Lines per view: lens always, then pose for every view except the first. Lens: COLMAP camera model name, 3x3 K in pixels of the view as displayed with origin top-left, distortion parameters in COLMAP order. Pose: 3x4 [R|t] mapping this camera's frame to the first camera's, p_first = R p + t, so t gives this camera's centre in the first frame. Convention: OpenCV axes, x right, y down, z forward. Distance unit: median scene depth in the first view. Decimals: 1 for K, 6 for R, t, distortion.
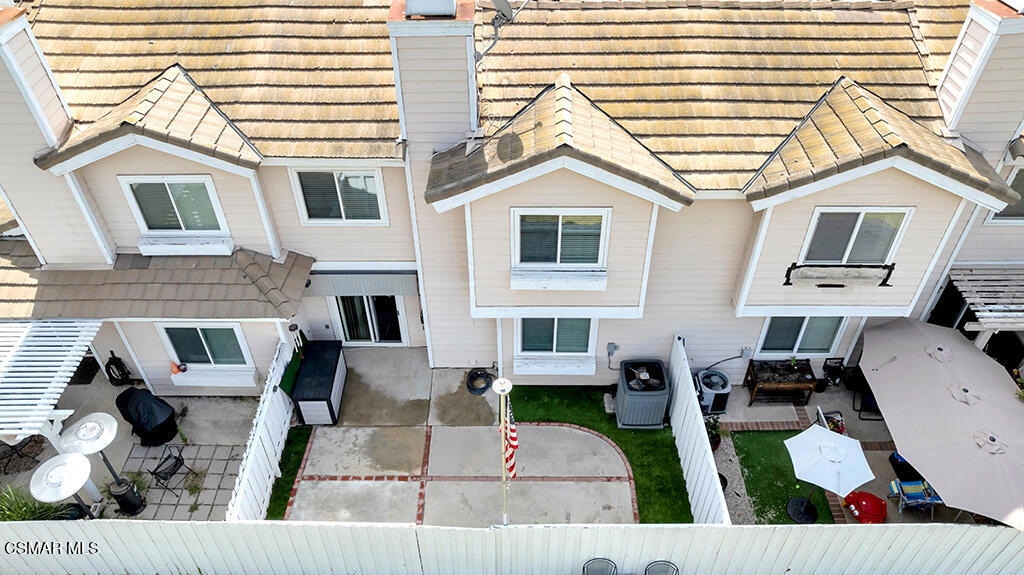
lens RADIAL K [[714.8, 0, 515.6], [0, 714.8, 282.7], [0, 0, 1]] dist [-0.009770, -0.001515]
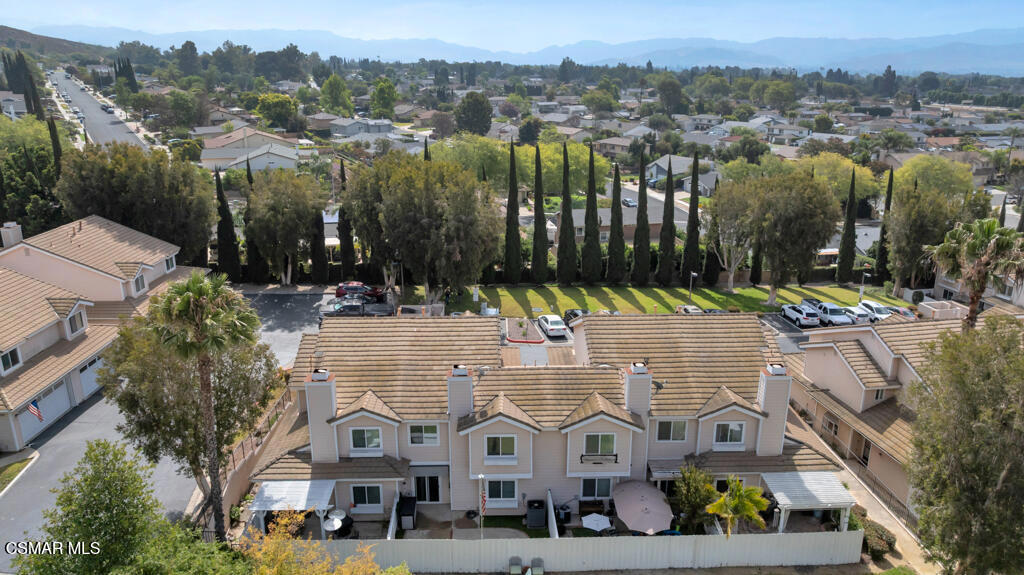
lens RADIAL K [[714.8, 0, 515.6], [0, 714.8, 282.7], [0, 0, 1]] dist [-0.009770, -0.001515]
pose [[0.999541, -0.007009, 0.029478, 0.039986], [0.018899, 0.904667, -0.425700, 0.571192], [-0.023684, 0.426062, 0.904384, -1.907070]]
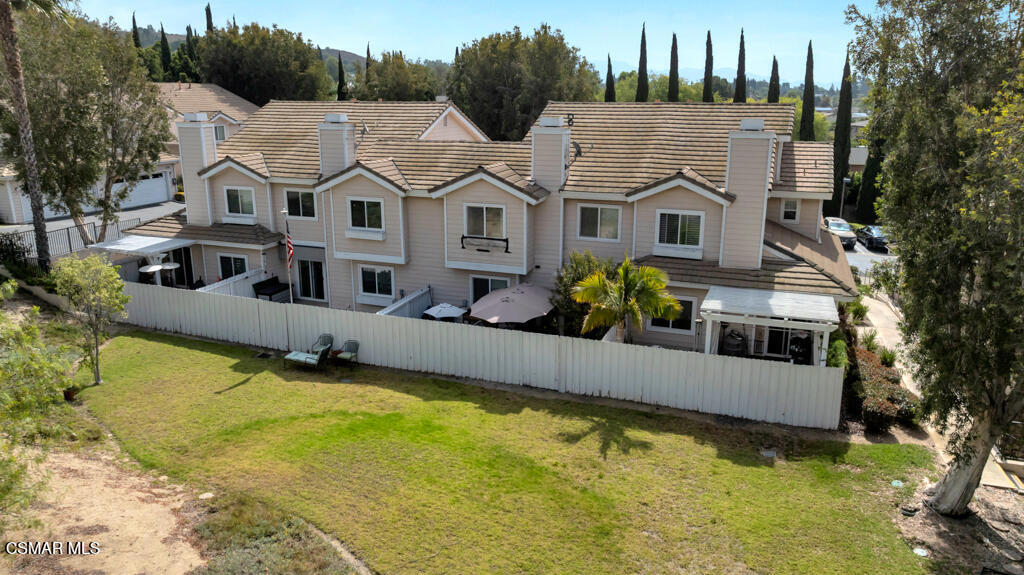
lens RADIAL K [[739.5, 0, 512.0], [0, 739.5, 287.5], [0, 0, 1]] dist [0.004158, 0.001148]
pose [[0.934473, 0.094869, -0.343163, 1.290674], [-0.242786, 0.874783, -0.419296, 0.992200], [0.260415, 0.475136, 0.840494, -0.731836]]
